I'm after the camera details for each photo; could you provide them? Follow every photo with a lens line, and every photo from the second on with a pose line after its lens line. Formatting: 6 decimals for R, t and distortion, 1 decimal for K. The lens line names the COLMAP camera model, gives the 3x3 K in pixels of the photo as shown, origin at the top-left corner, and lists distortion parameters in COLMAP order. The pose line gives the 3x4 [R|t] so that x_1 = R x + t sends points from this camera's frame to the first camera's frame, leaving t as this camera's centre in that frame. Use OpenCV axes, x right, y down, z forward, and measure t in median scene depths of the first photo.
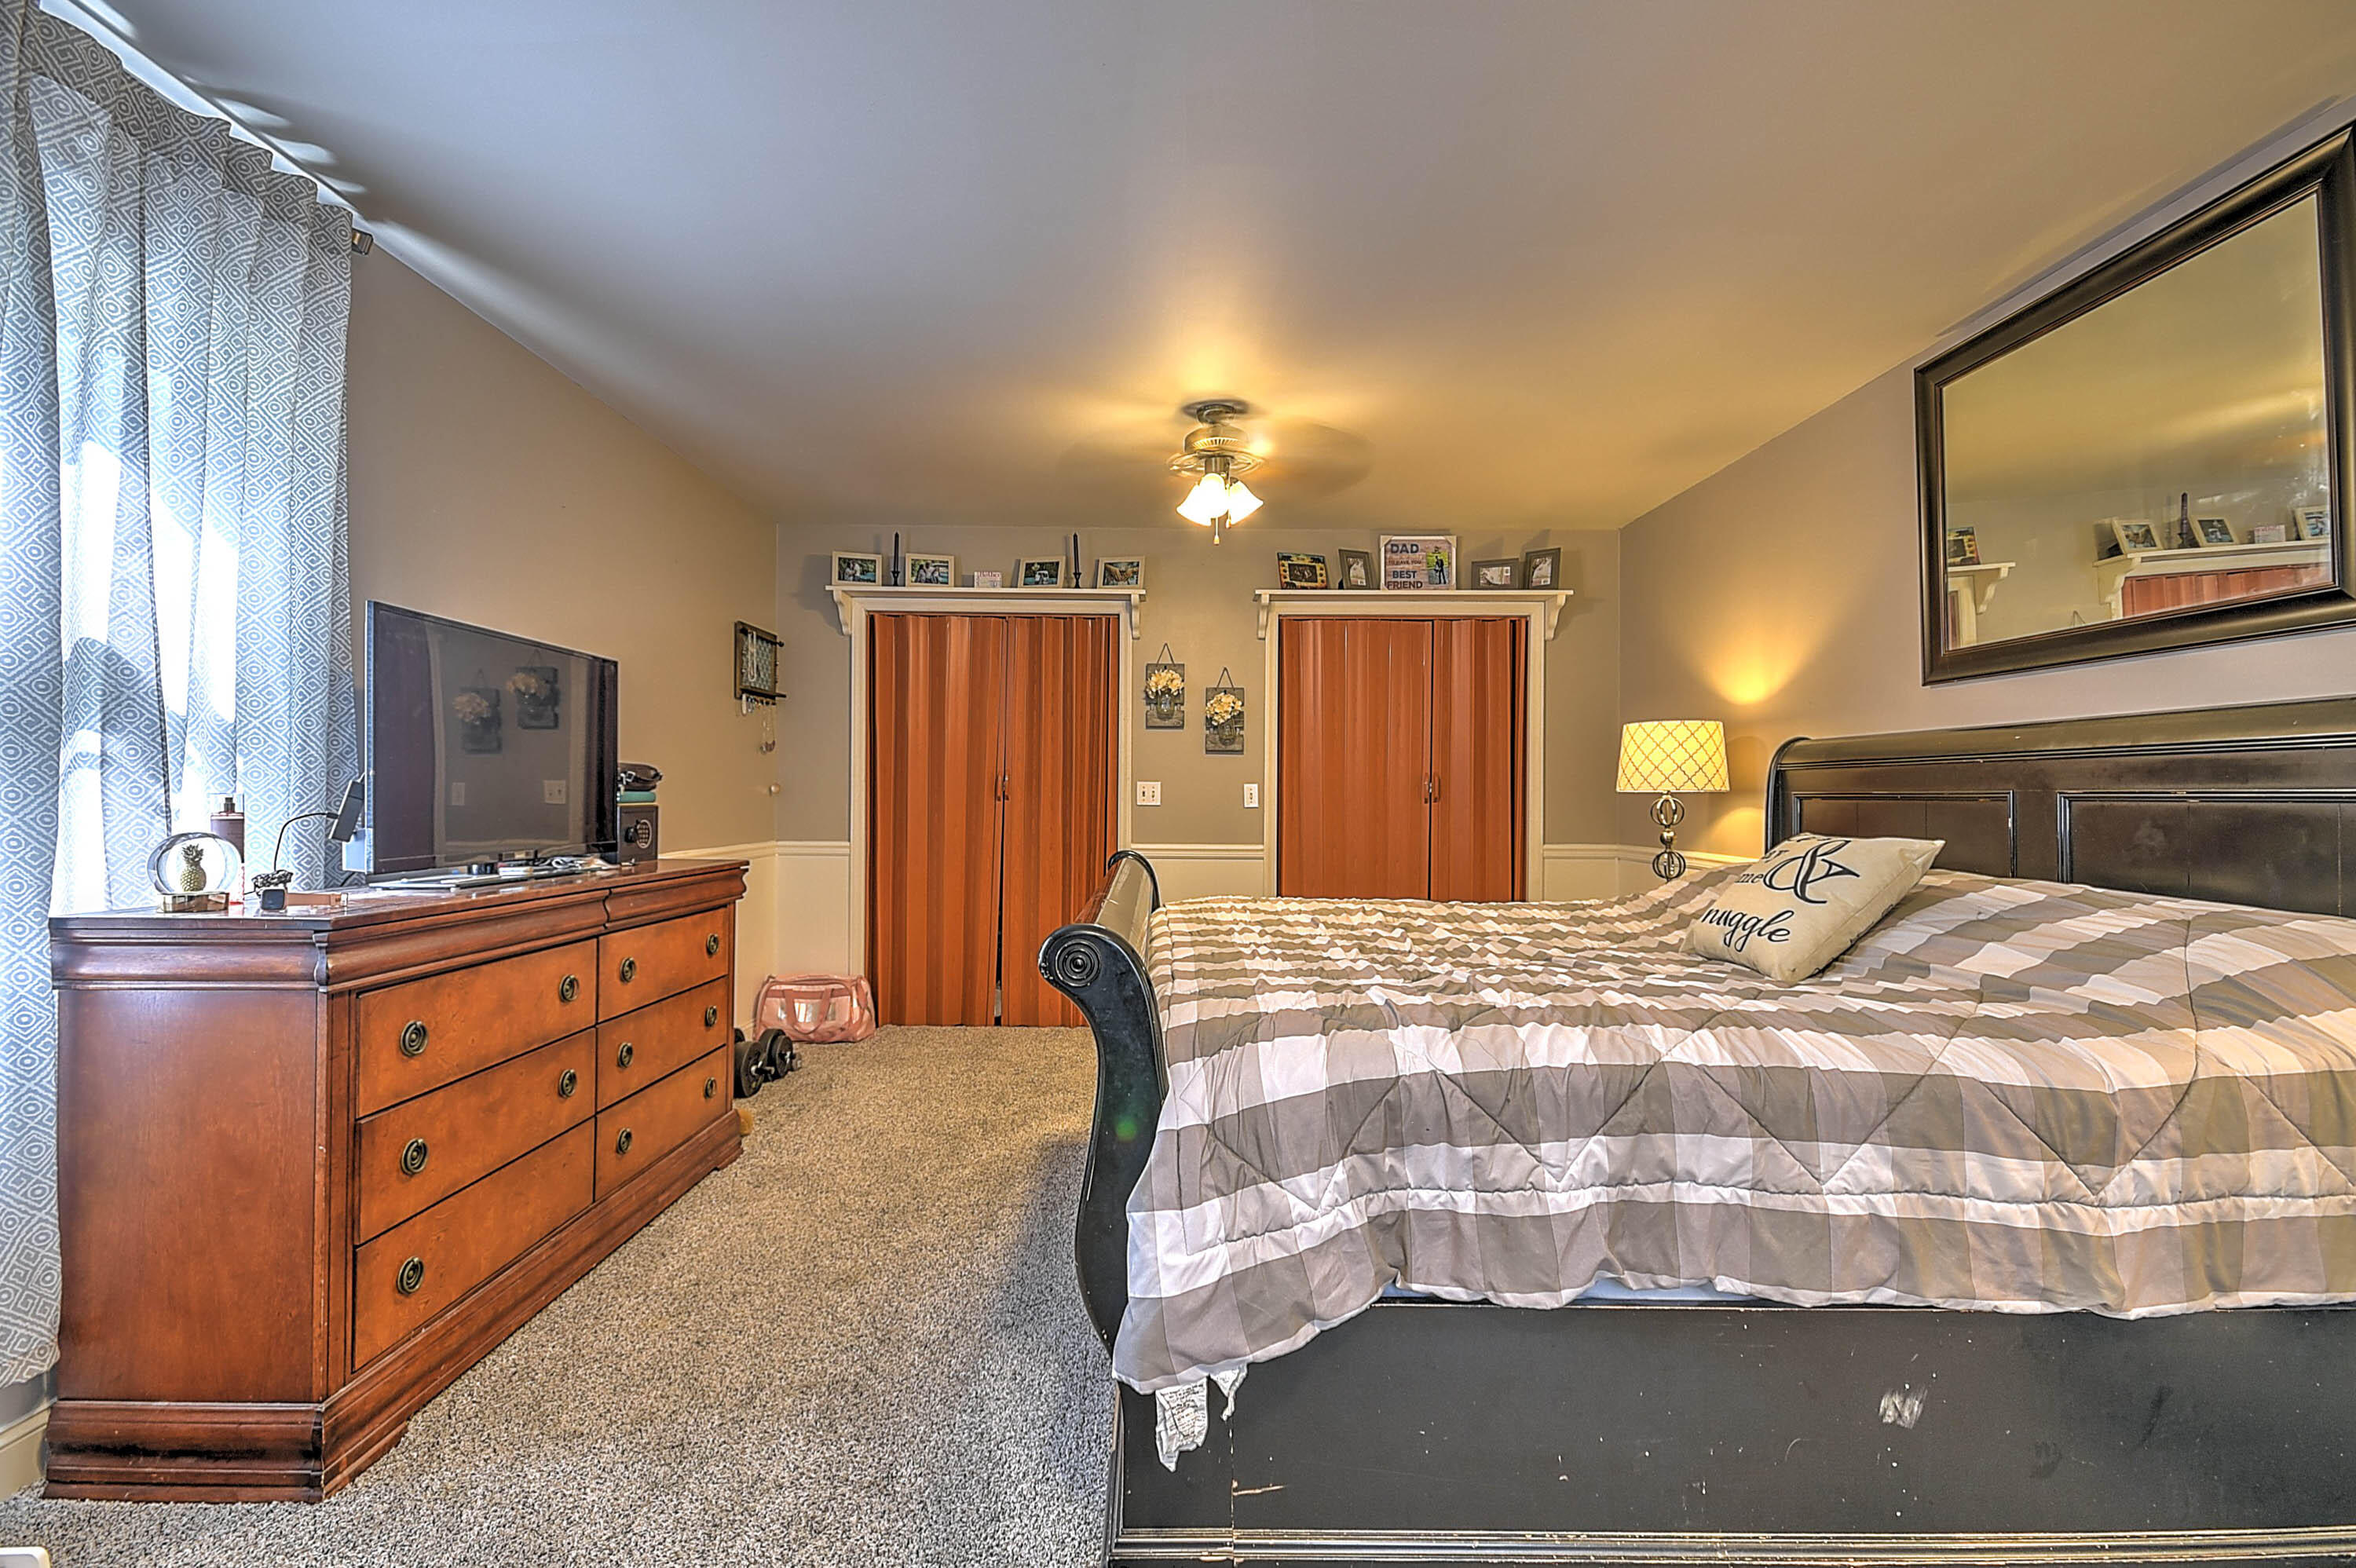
lens RADIAL K [[1062.7, 0, 1178.0], [0, 1062.7, 784.0], [0, 0, 1]] dist [0.037251, -0.018836]
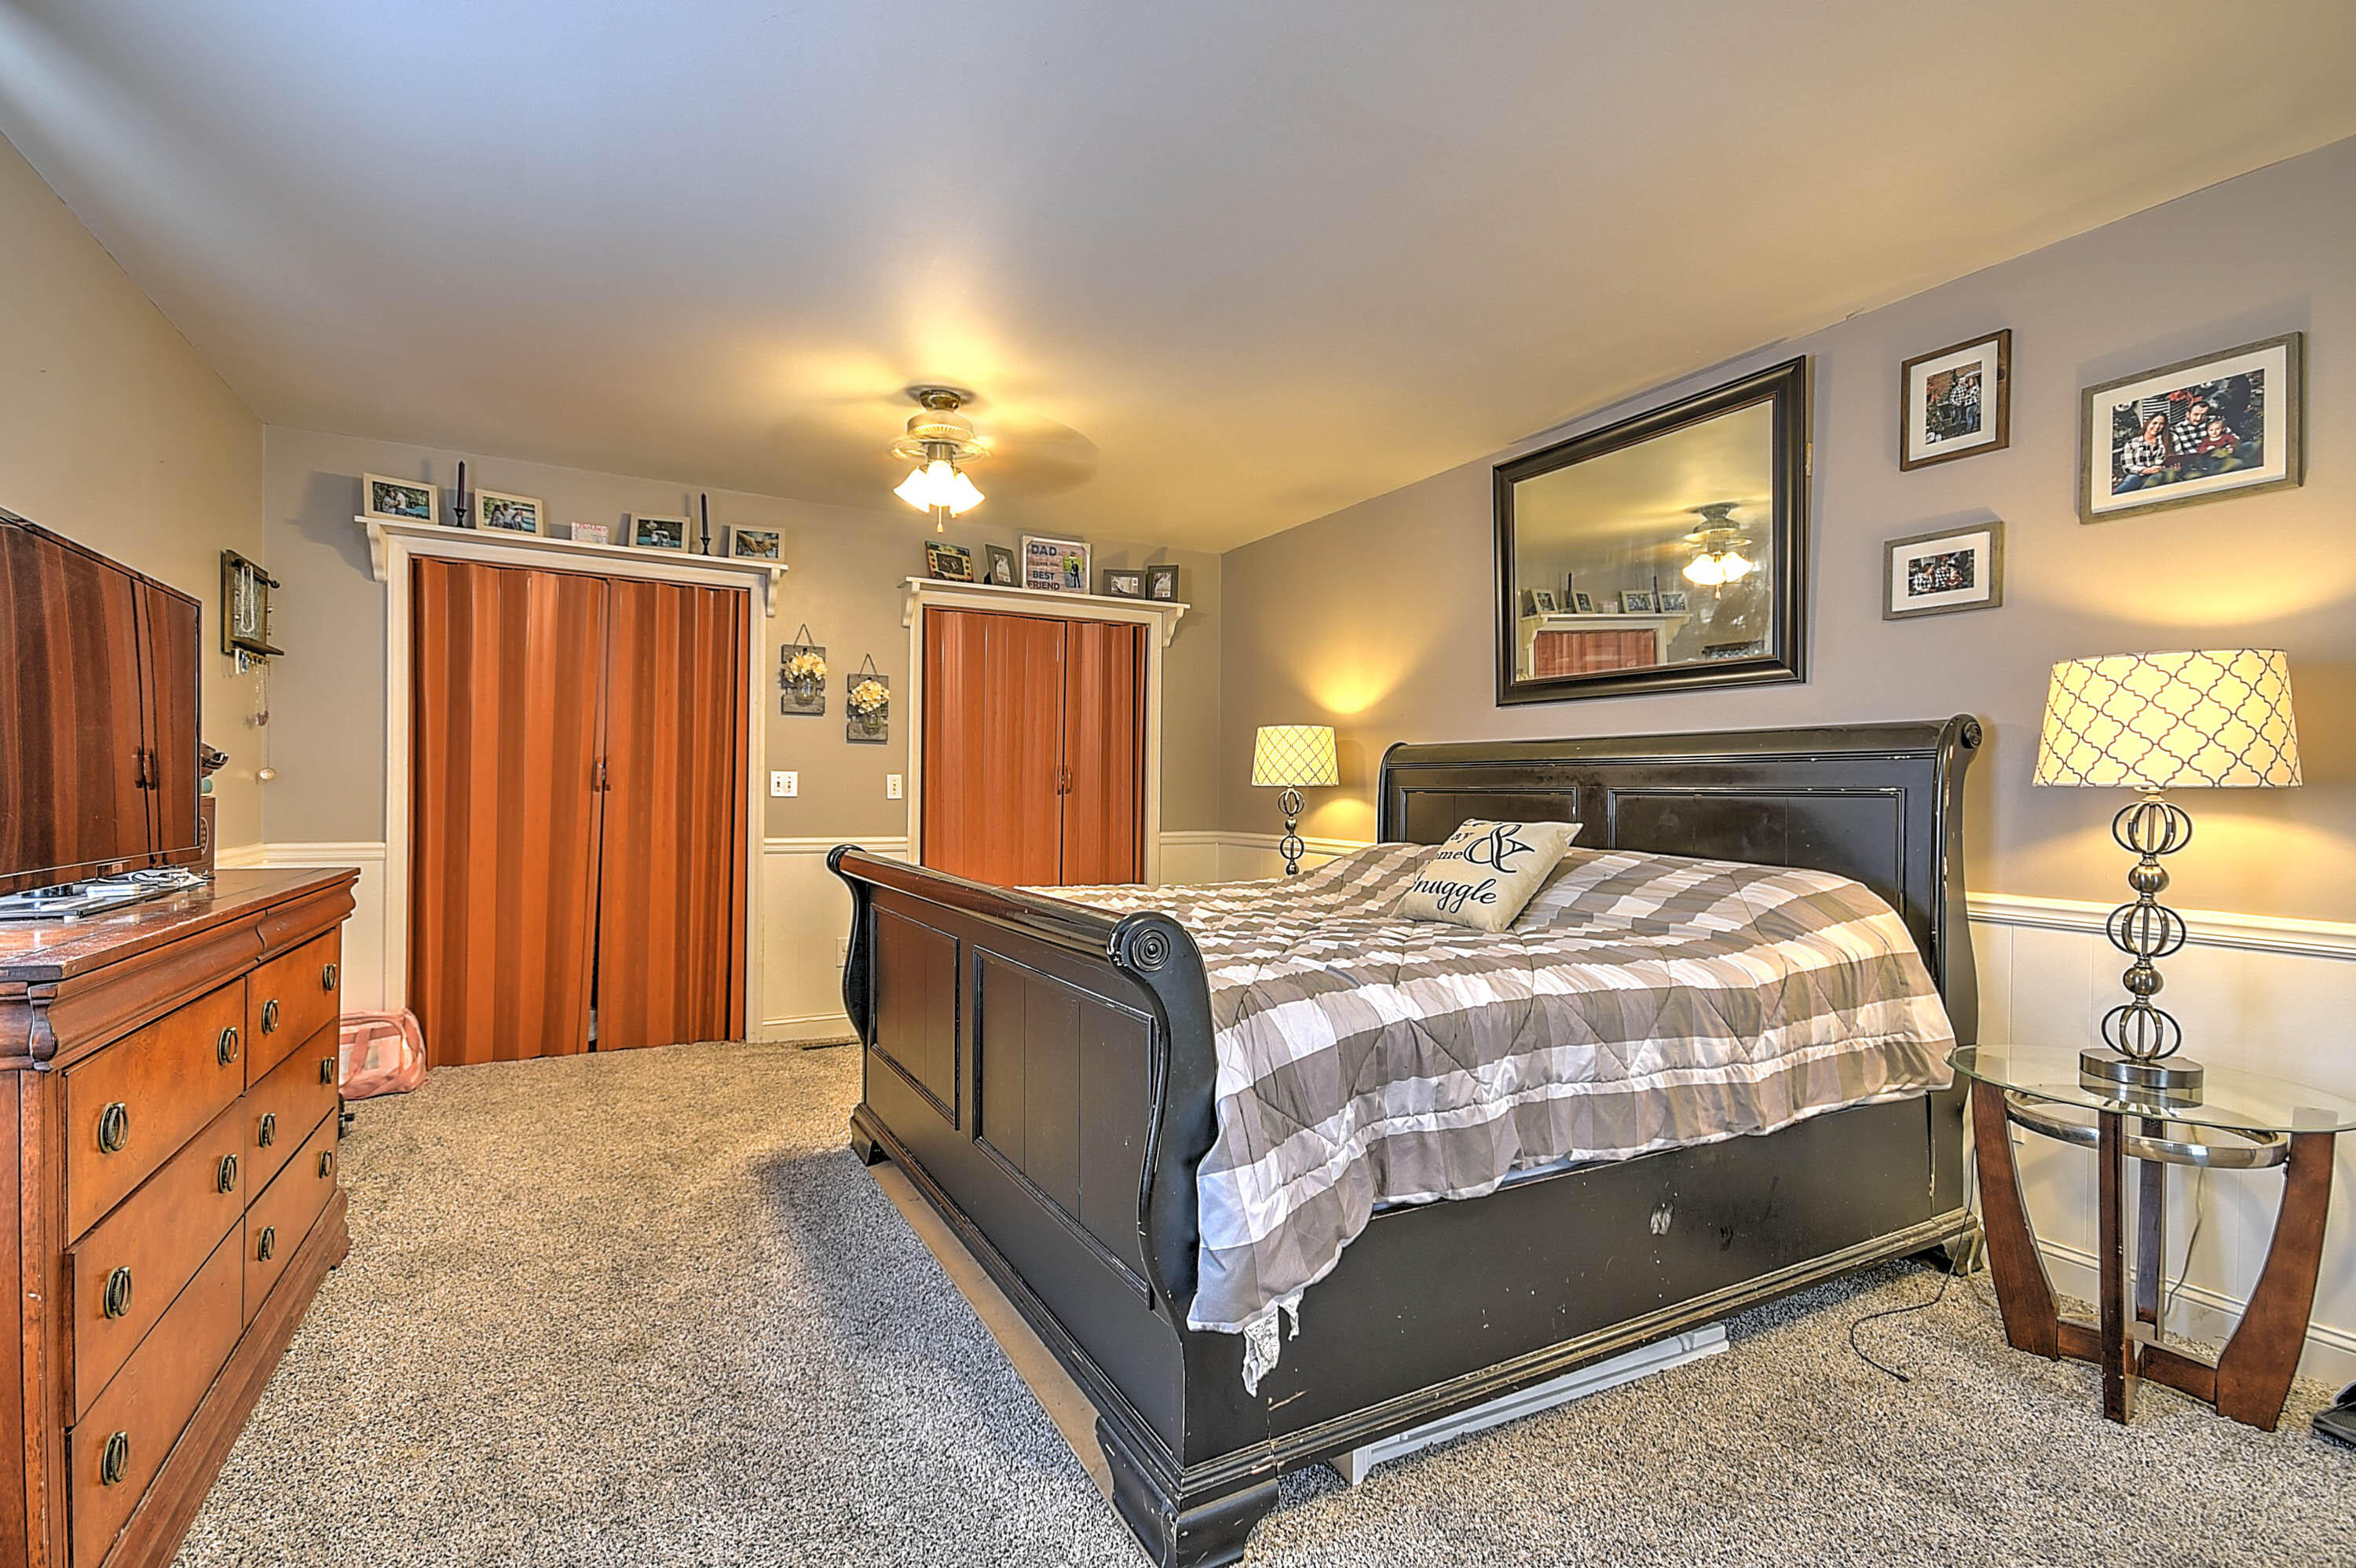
lens RADIAL K [[1066.0, 0, 1178.0], [0, 1066.0, 784.0], [0, 0, 1]] dist [0.016418, 0.000590]
pose [[0.882423, 0.005390, 0.470426, -0.464192], [-0.009809, 0.999928, 0.006942, -0.003133], [-0.470355, -0.010740, 0.882412, 0.046347]]
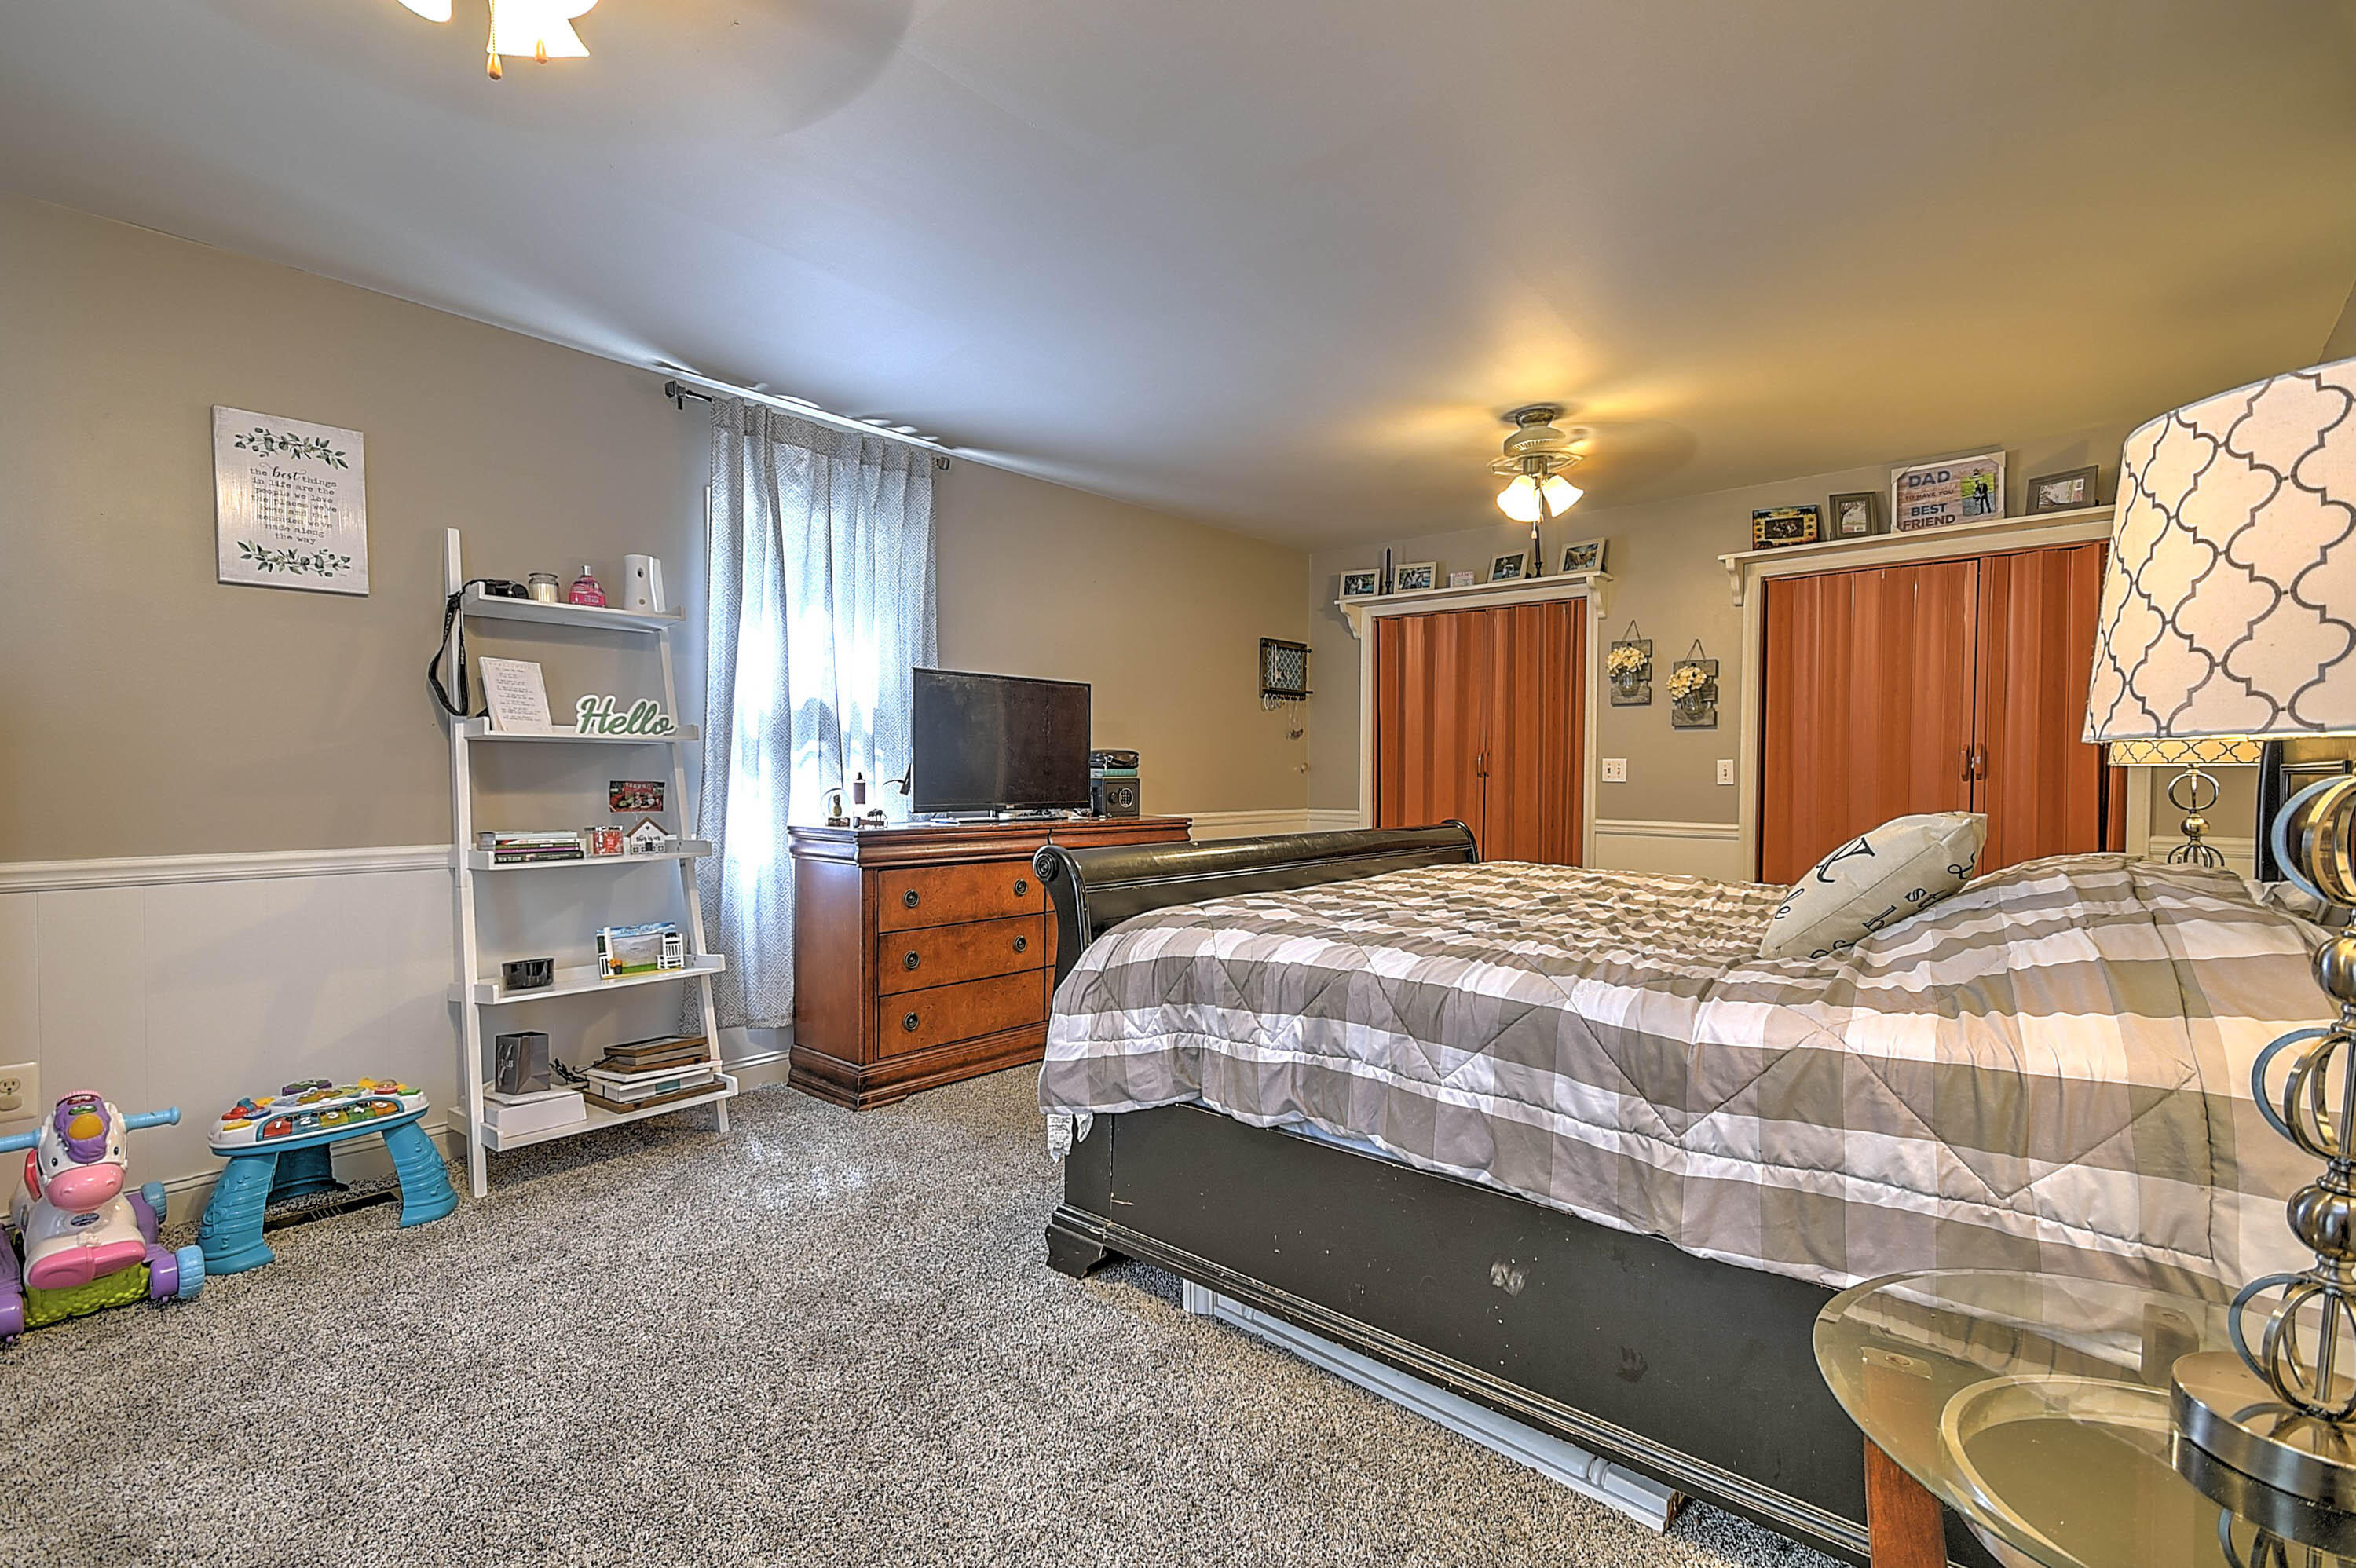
lens RADIAL K [[1066.0, 0, 1178.0], [0, 1066.0, 784.0], [0, 0, 1]] dist [0.016418, 0.000590]
pose [[0.745314, 0.005525, -0.666691, 0.976364], [0.007122, 0.999843, 0.016247, 0.006968], [0.666675, -0.016857, 0.745158, -0.098484]]
